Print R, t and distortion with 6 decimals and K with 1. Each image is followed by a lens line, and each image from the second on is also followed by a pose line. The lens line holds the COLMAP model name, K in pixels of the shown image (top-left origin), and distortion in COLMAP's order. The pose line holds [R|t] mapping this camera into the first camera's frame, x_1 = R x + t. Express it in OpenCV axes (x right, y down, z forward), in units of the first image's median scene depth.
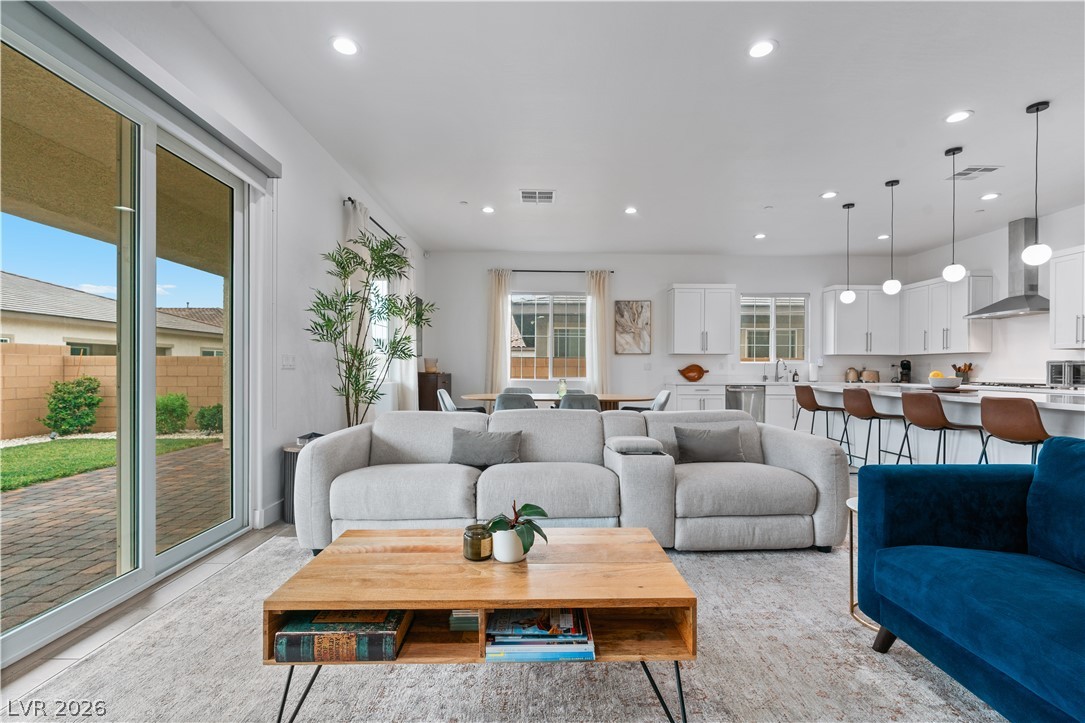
lens RADIAL K [[484.0, 0, 542.5], [0, 484.0, 361.5], [0, 0, 1]] dist [-0.012225, 0.006309]
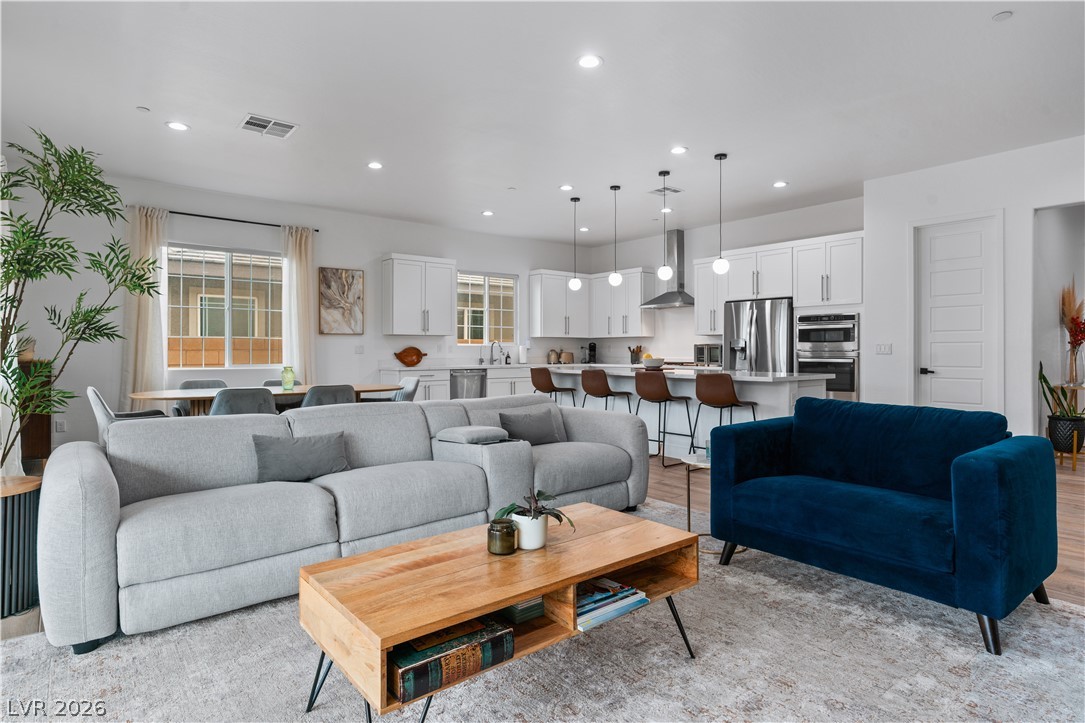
lens RADIAL K [[597.2, 0, 542.7], [0, 597.2, 335.9], [0, 0, 1]] dist [-0.004177, -0.000375]
pose [[0.785873, 0.010030, 0.618307, -0.254594], [-0.004851, 0.999938, -0.010055, -0.005875], [-0.618369, 0.004903, 0.785872, 0.000773]]
